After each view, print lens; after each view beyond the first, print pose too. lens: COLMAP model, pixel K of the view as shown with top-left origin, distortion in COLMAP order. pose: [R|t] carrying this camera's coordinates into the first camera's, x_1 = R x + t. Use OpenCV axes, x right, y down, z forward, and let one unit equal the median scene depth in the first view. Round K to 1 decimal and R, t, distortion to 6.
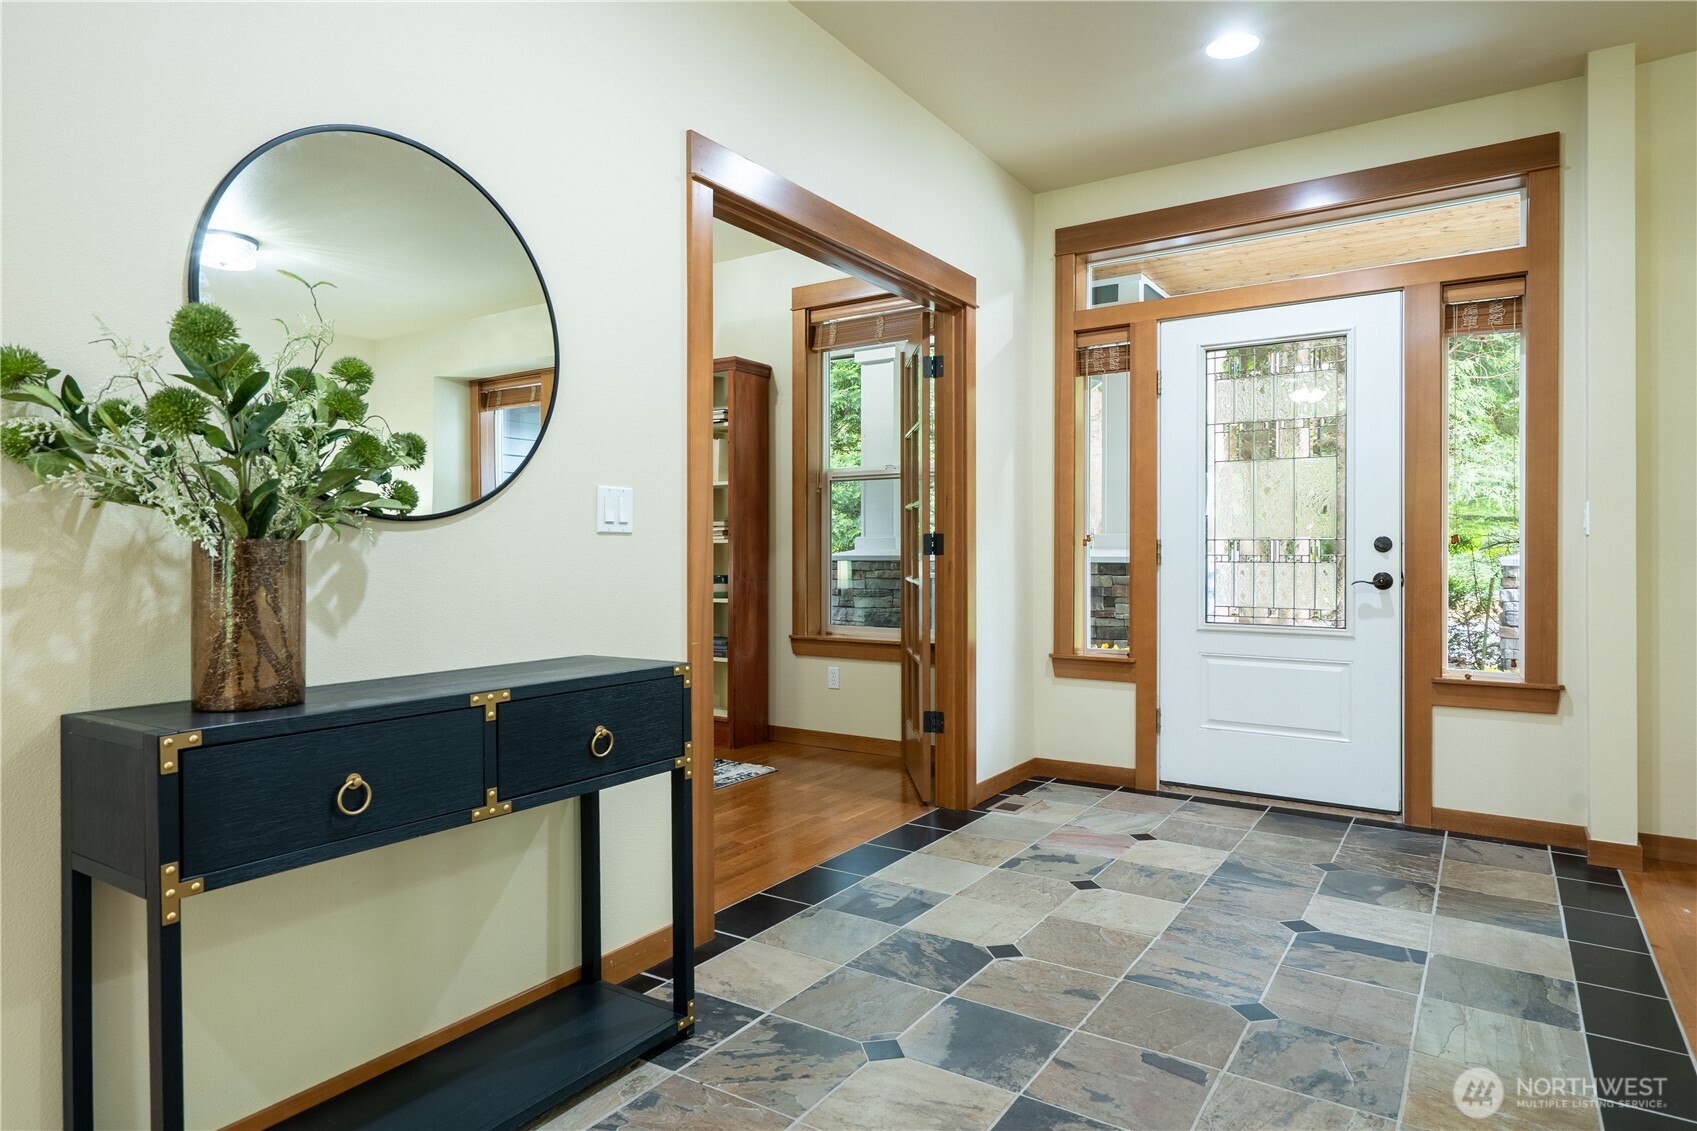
lens RADIAL K [[988.1, 0, 848.5], [0, 988.1, 565.5], [0, 0, 1]] dist [-0.000065, 0.000190]
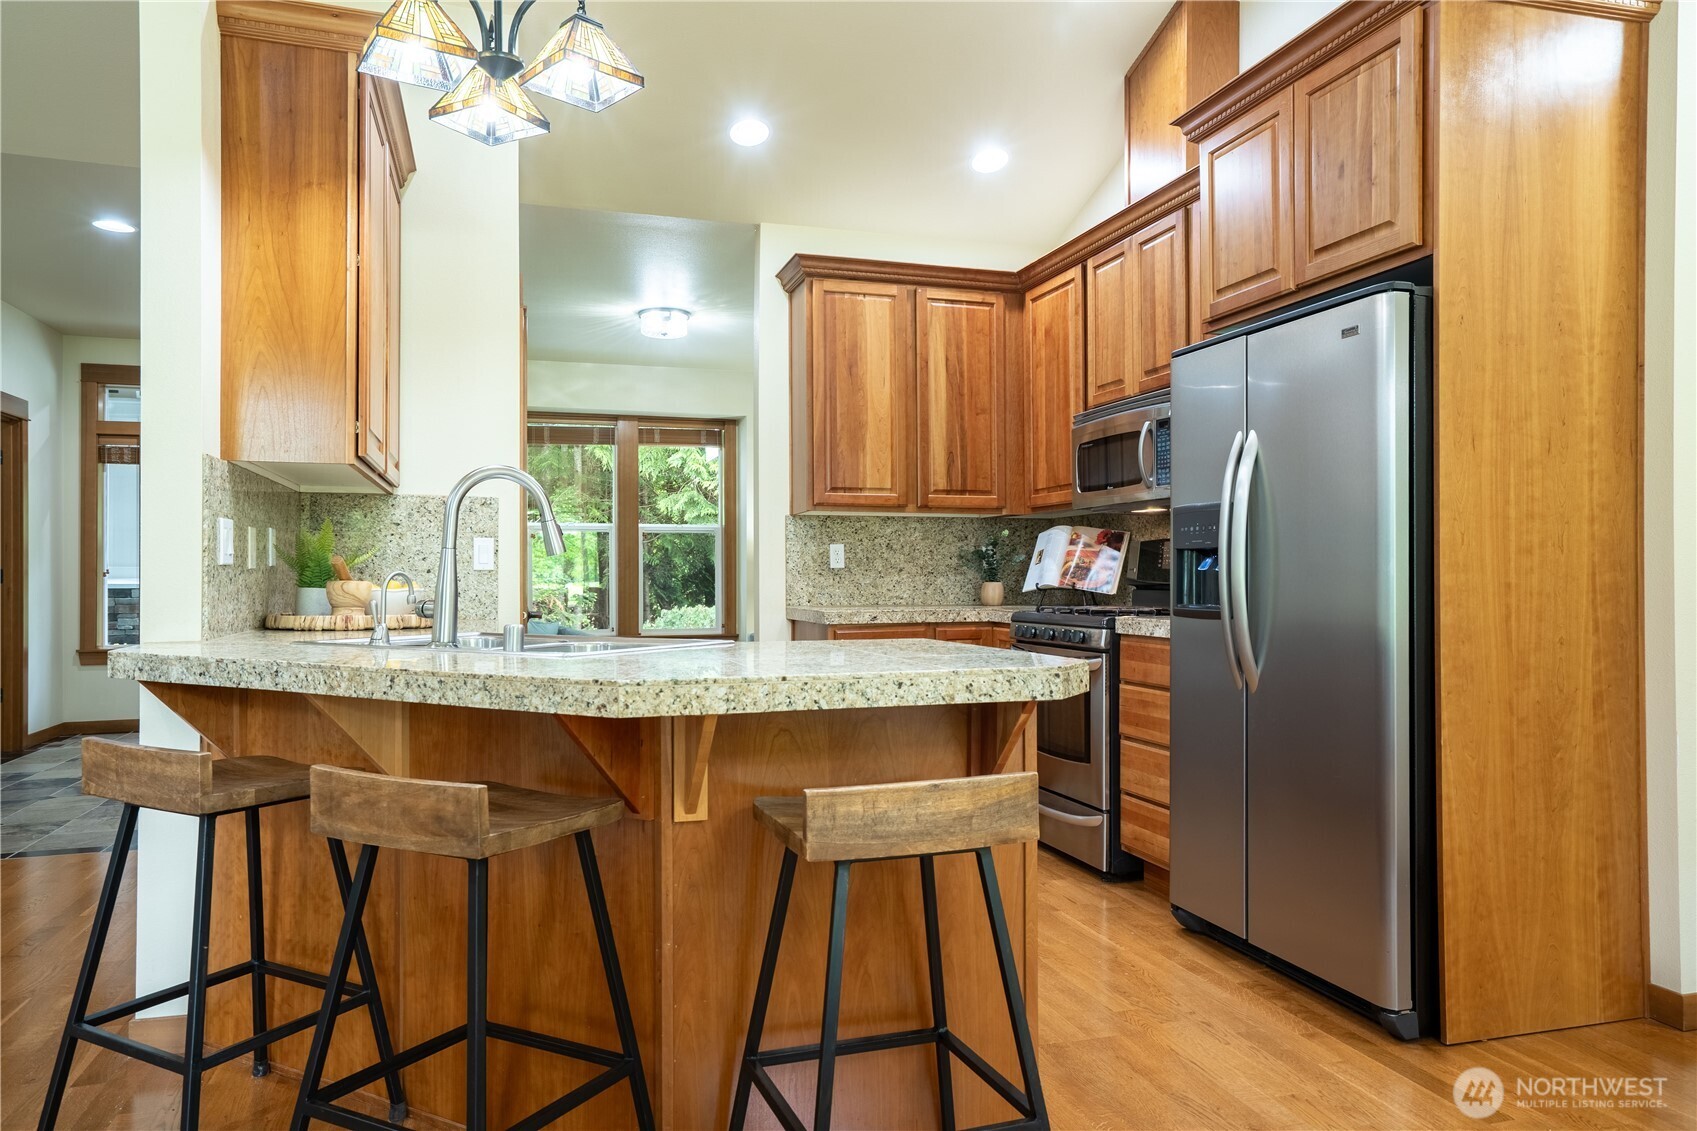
lens RADIAL K [[1142.3, 0, 848.5], [0, 1142.3, 565.5], [0, 0, 1]] dist [-0.066863, 0.000515]
pose [[0.632014, 0.003976, 0.774947, -0.449628], [0.012139, 0.999813, -0.015030, -0.005615], [-0.774862, 0.018906, 0.631847, -1.252830]]
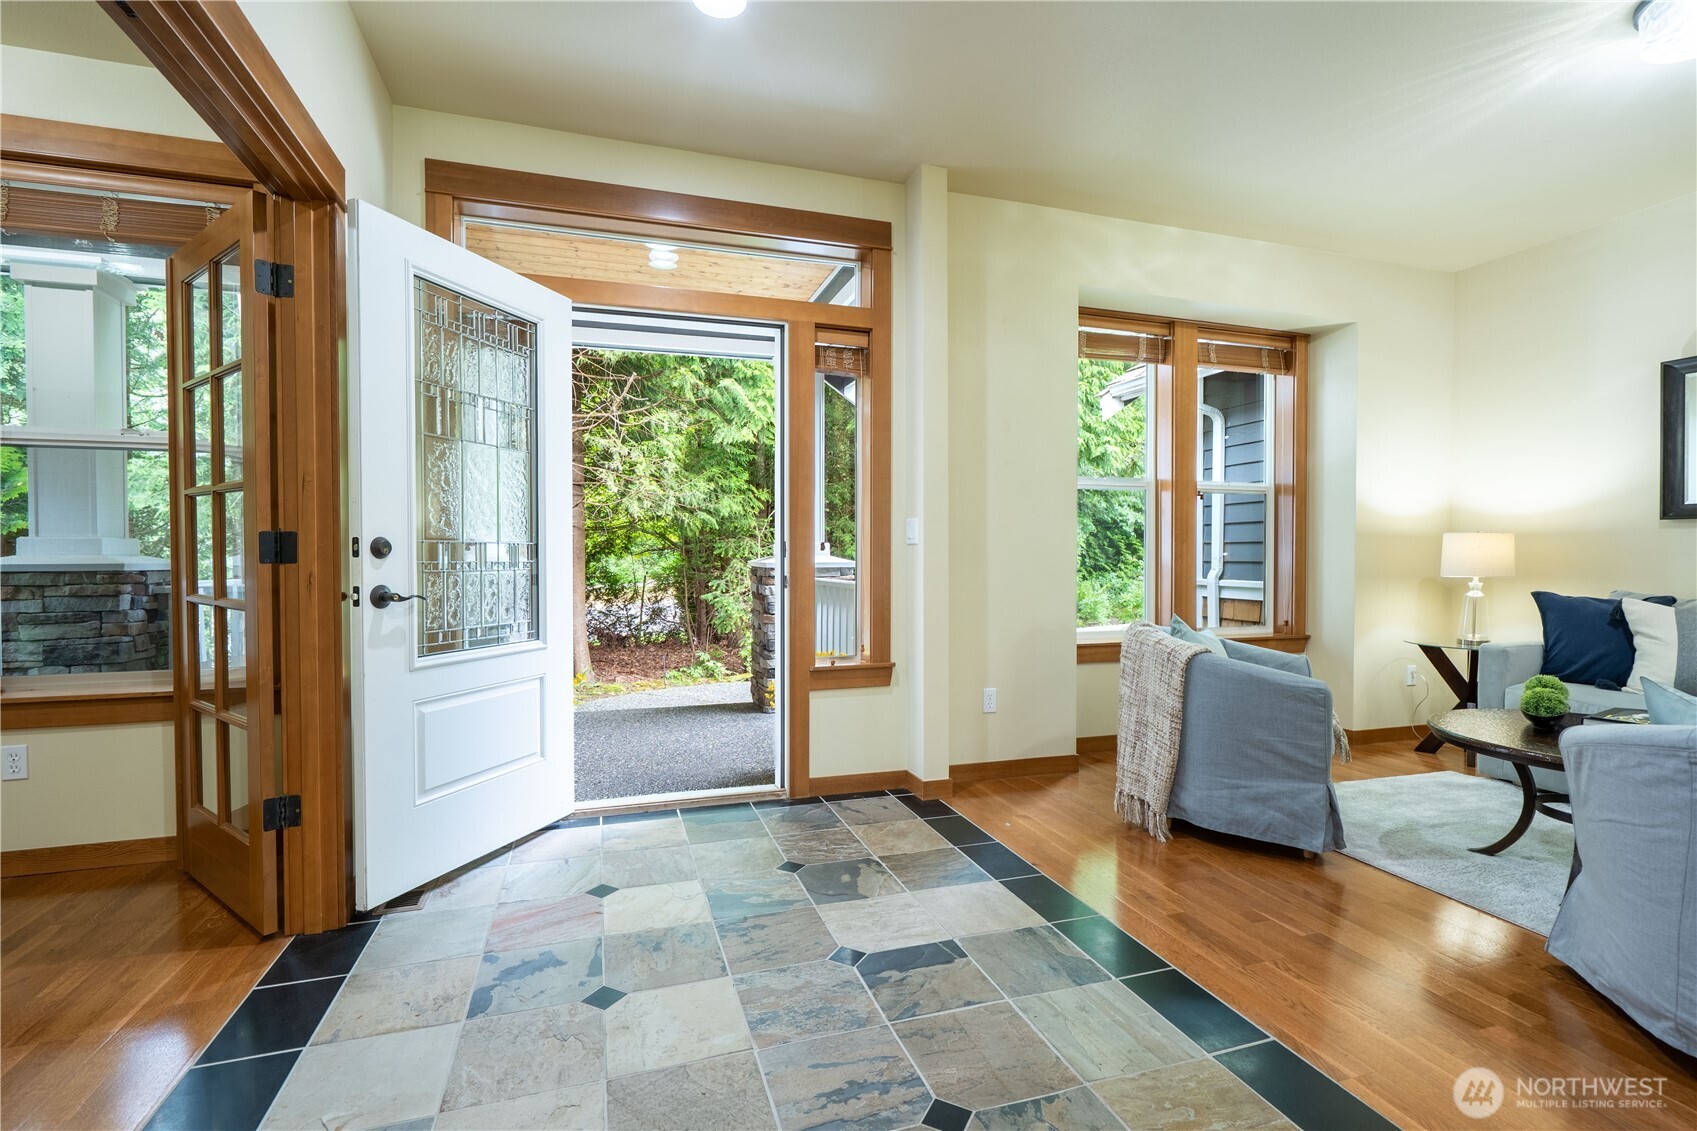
lens RADIAL K [[776.8, 0, 842.1], [0, 776.8, 570.5], [0, 0, 1]] dist [-0.000733, 0.000193]
pose [[0.632180, -0.015562, 0.774665, -0.090557], [0.012216, 0.999874, 0.010117, -0.007778], [-0.774725, 0.003067, 0.632291, 0.426630]]
